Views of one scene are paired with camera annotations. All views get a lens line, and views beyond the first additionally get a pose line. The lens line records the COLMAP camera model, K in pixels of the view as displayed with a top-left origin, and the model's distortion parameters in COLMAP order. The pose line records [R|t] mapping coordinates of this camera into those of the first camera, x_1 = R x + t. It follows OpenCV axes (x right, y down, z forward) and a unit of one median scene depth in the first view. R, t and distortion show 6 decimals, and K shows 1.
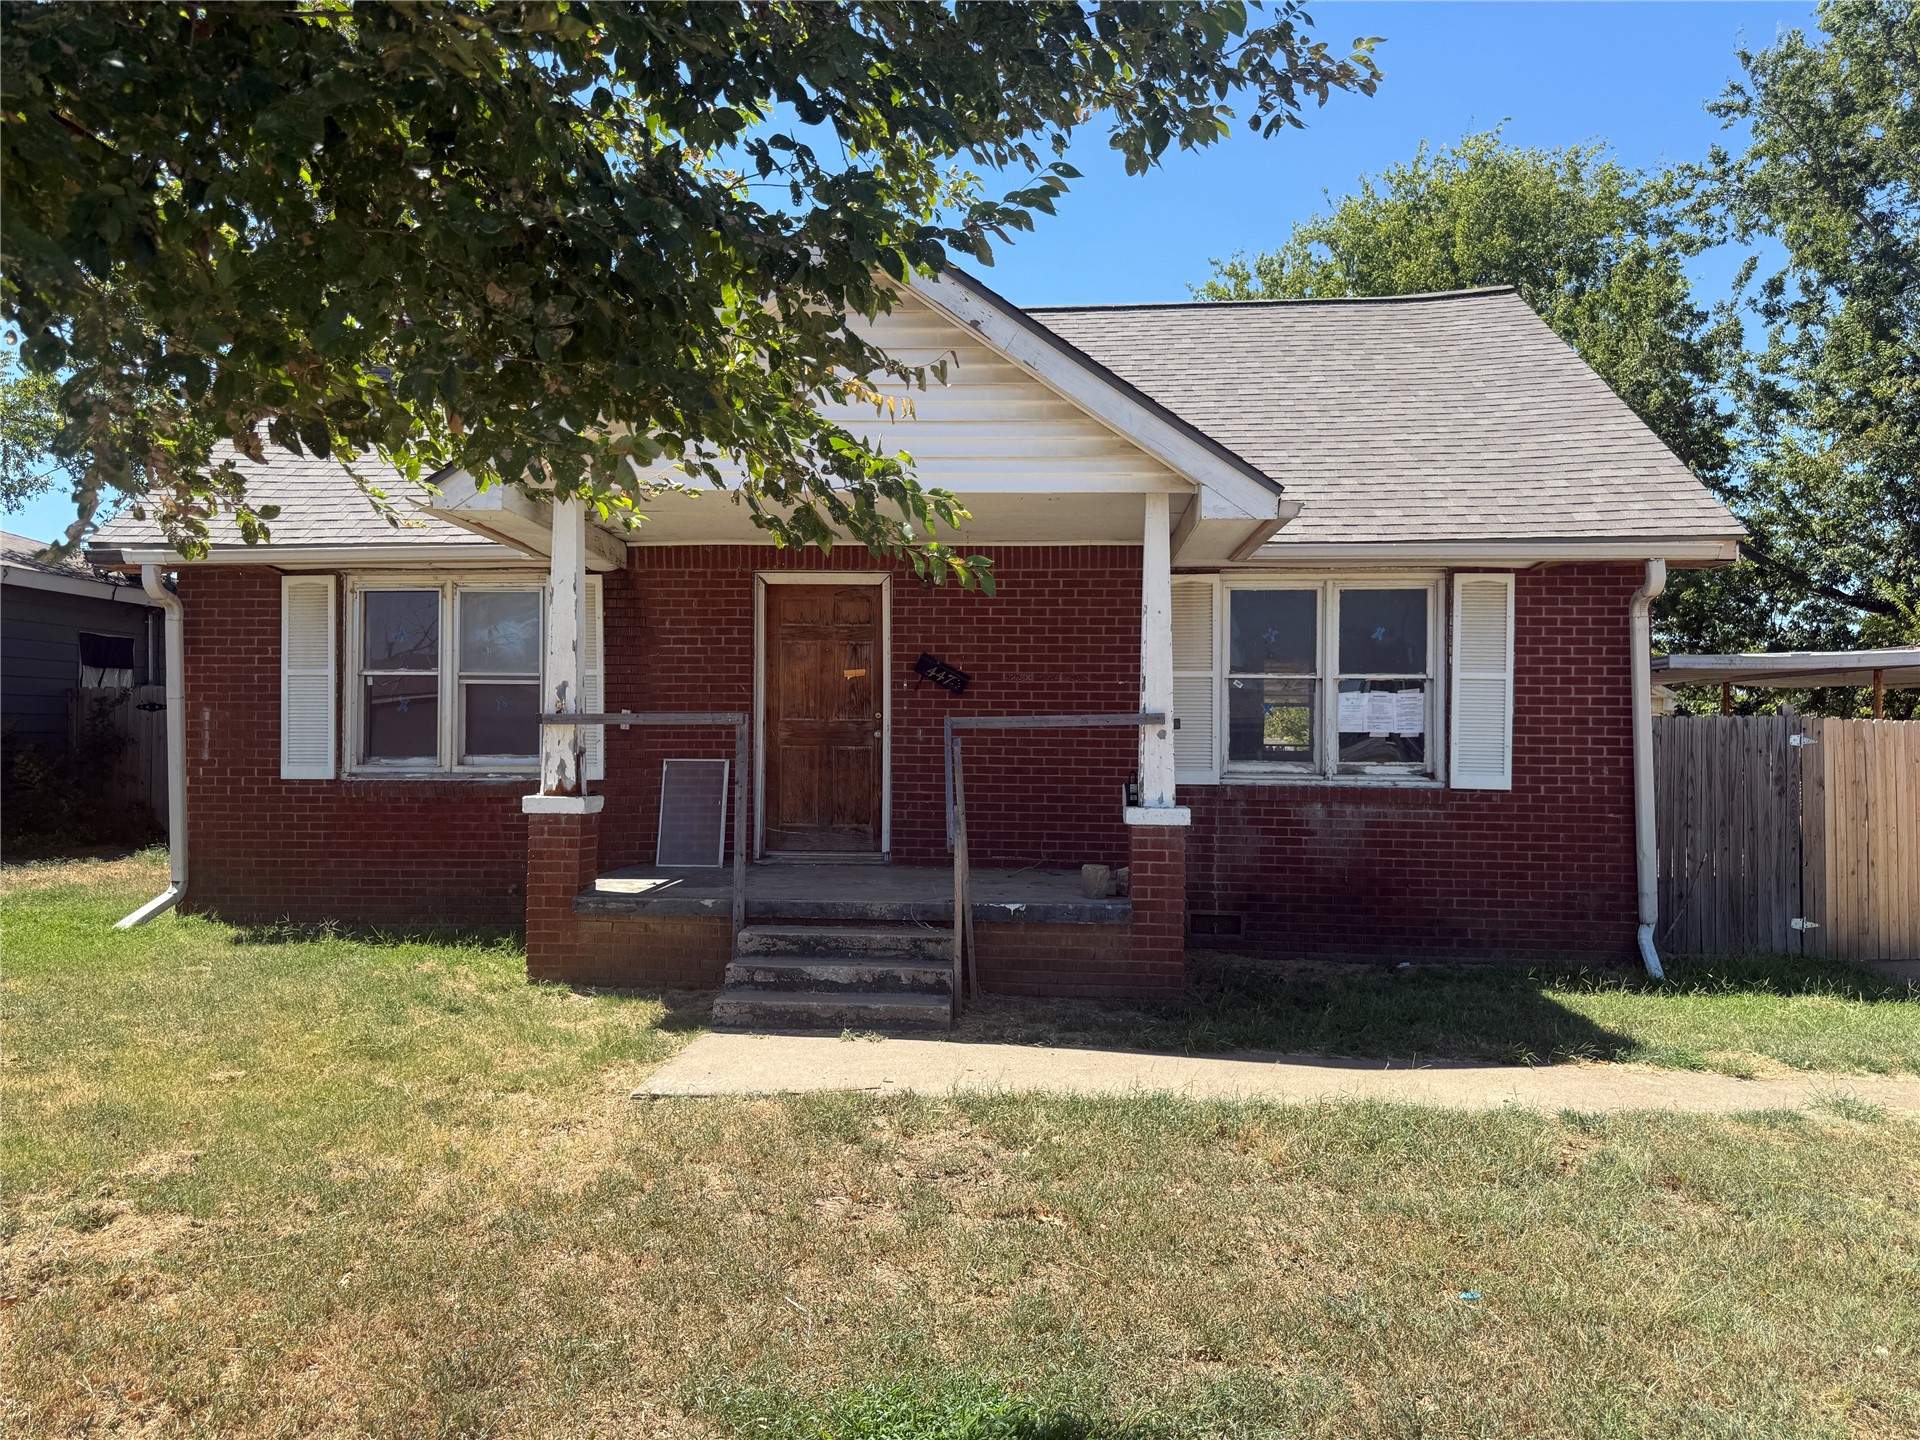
lens RADIAL K [[1322.2, 0, 959.3], [0, 1322.2, 712.4], [0, 0, 1]] dist [0.089557, -0.125304]
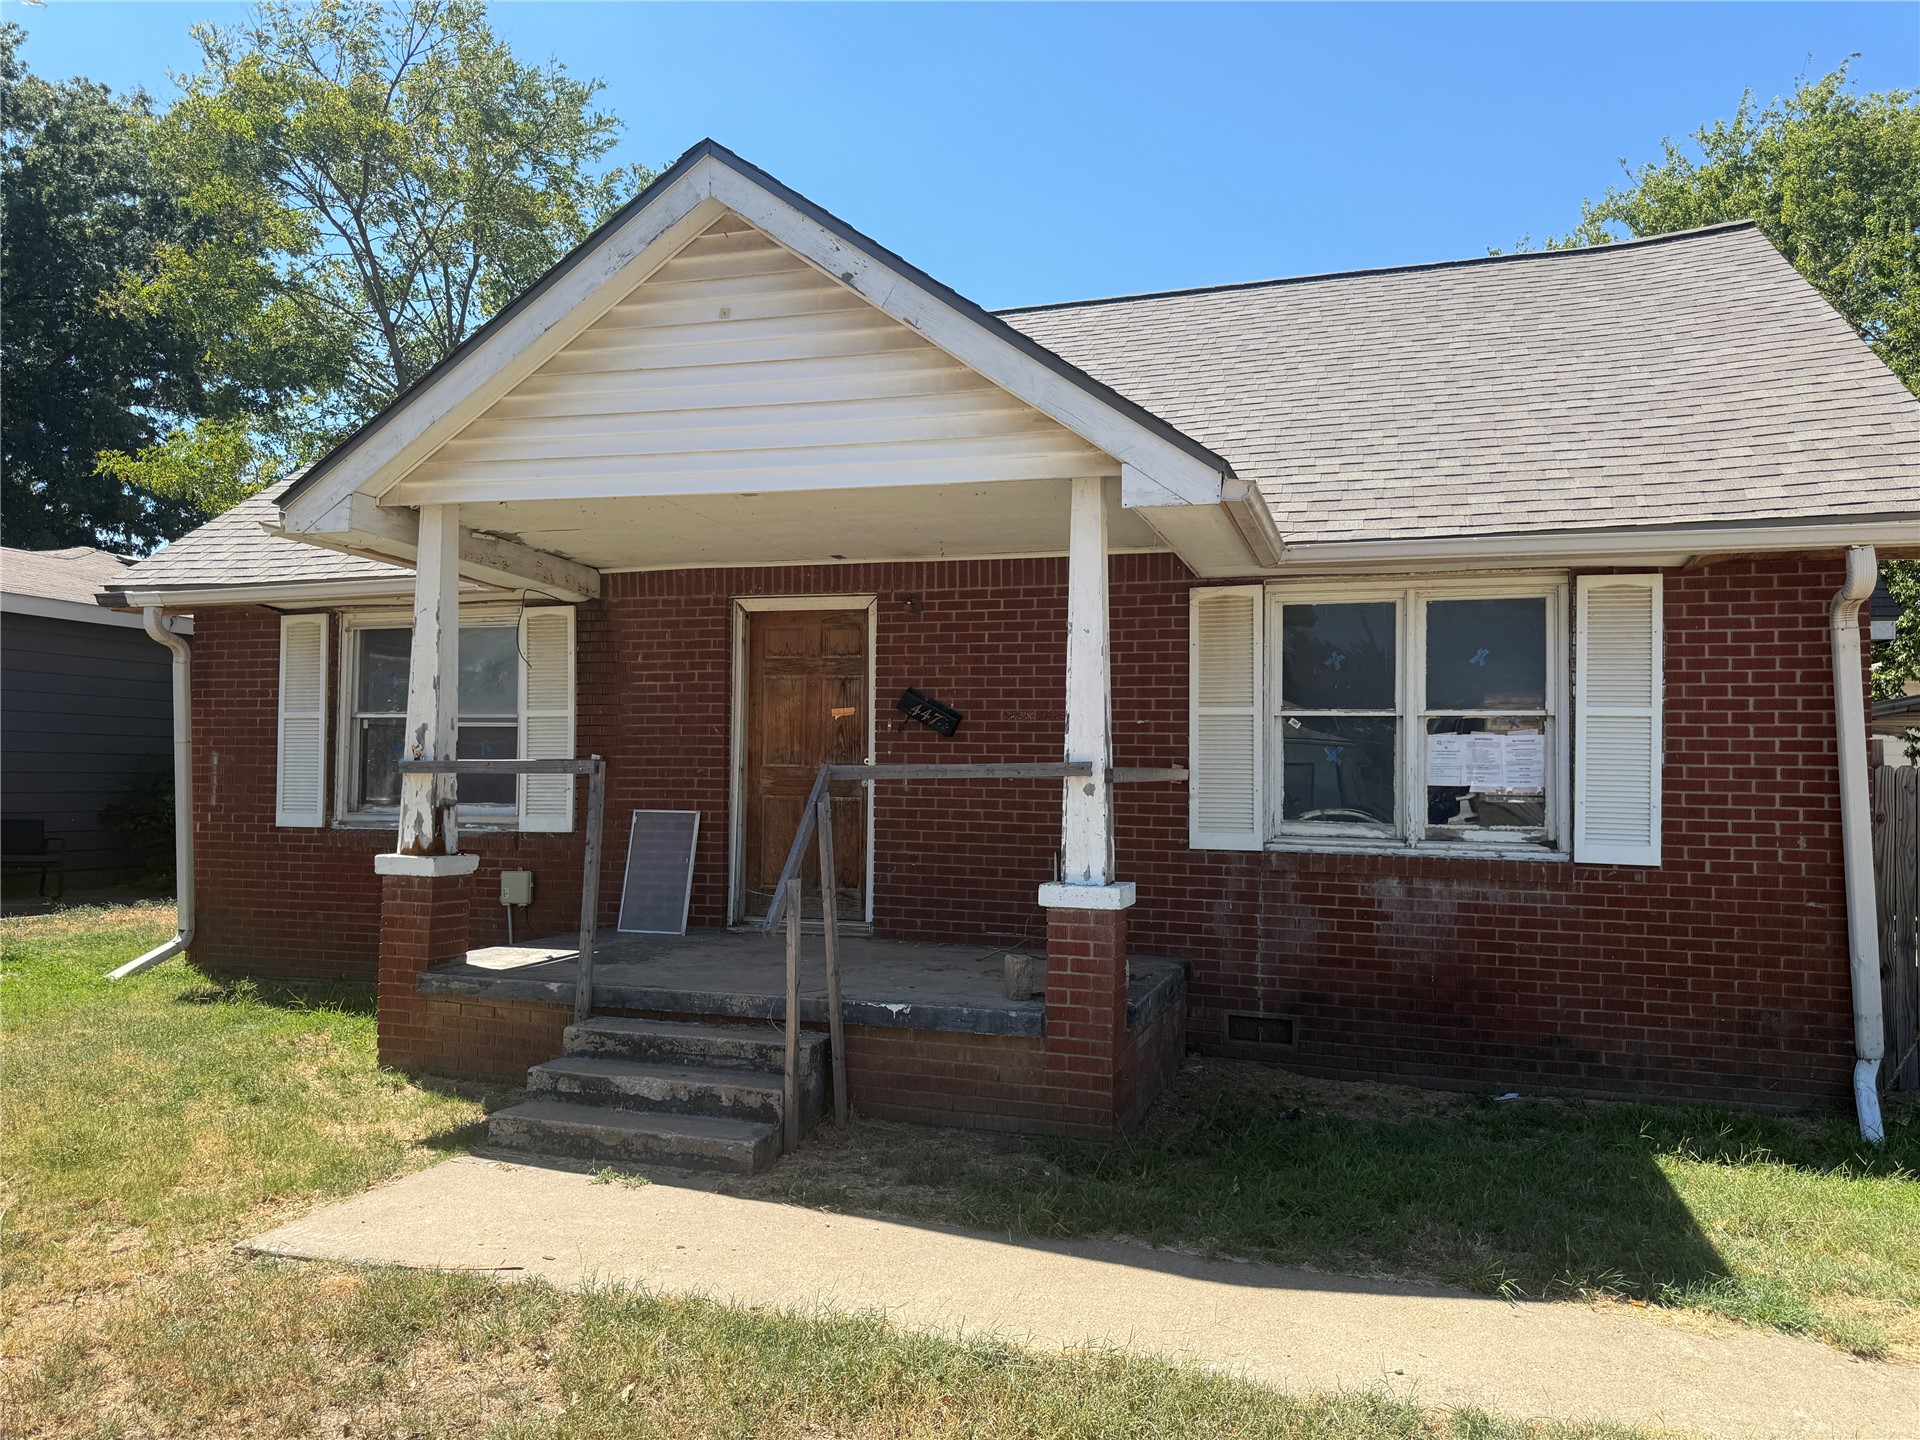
lens RADIAL K [[1339.1, 0, 960.6], [0, 1339.1, 711.2], [0, 0, 1]] dist [0.041744, -0.036821]
pose [[0.972746, -0.005811, -0.231801, 0.206909], [-0.001327, 0.999530, -0.030623, -0.004022], [0.231870, 0.030096, 0.972281, 0.181605]]
